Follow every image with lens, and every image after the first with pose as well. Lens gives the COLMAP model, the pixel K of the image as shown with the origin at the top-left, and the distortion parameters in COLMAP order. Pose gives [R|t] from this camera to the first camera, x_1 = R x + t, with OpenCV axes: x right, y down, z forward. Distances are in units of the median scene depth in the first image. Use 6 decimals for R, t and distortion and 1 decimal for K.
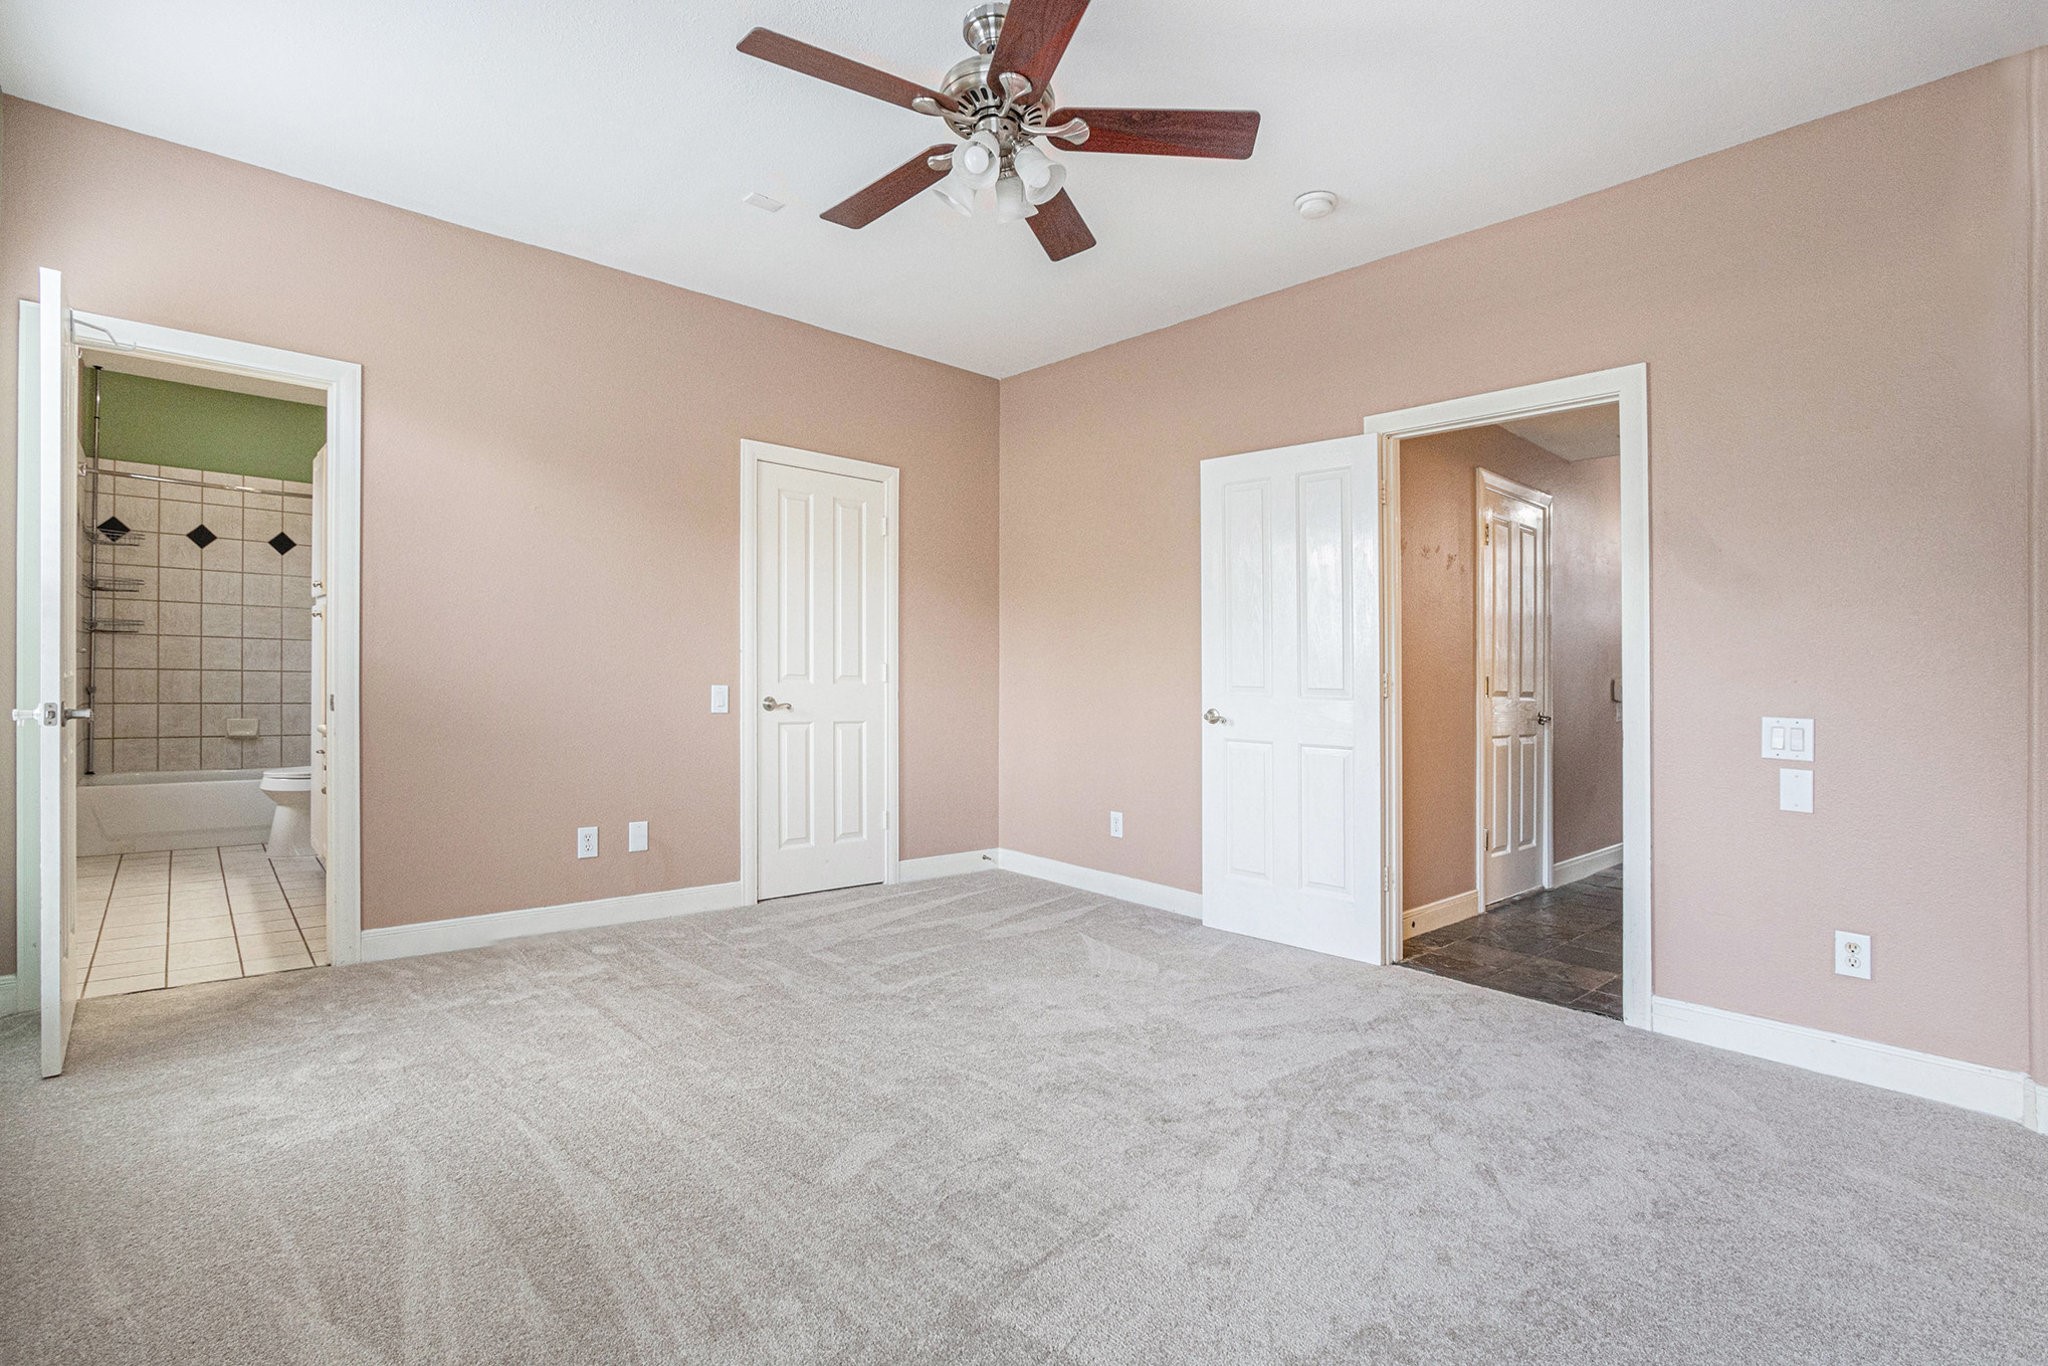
lens RADIAL K [[967.5, 0, 1024.0], [0, 967.5, 683.0], [0, 0, 1]] dist [-0.002214, -0.000252]
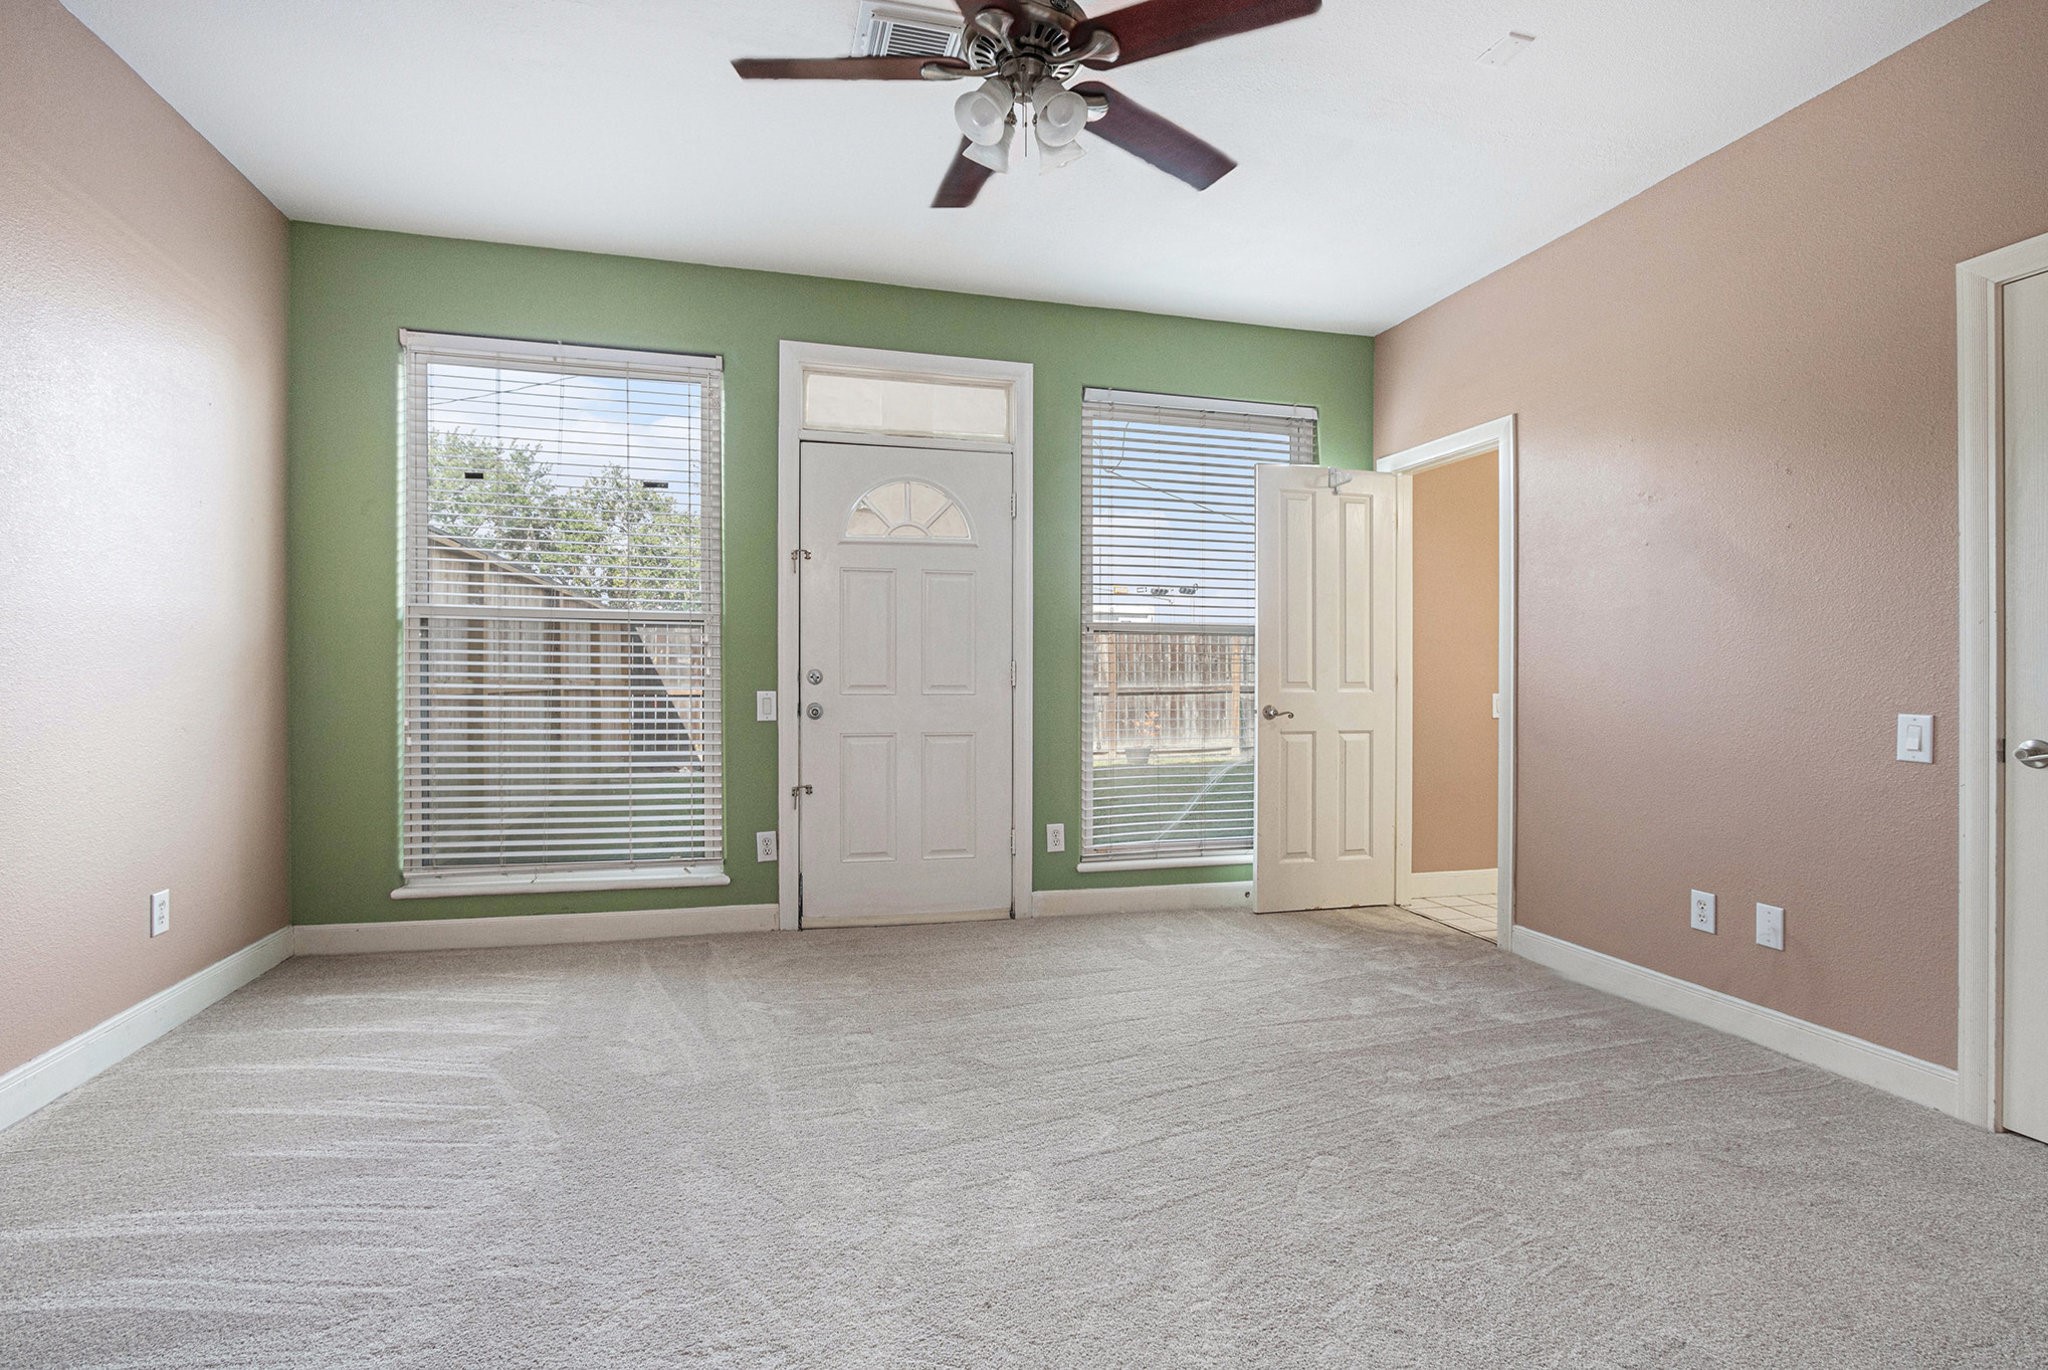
lens RADIAL K [[988.5, 0, 1013.1], [0, 988.5, 692.3], [0, 0, 1]] dist [-0.000646, -0.000134]
pose [[-0.457228, -0.009150, -0.889302, 0.575438], [-0.031627, 0.999482, 0.005978, 0.003704], [0.888787, 0.030860, -0.457281, 0.992014]]
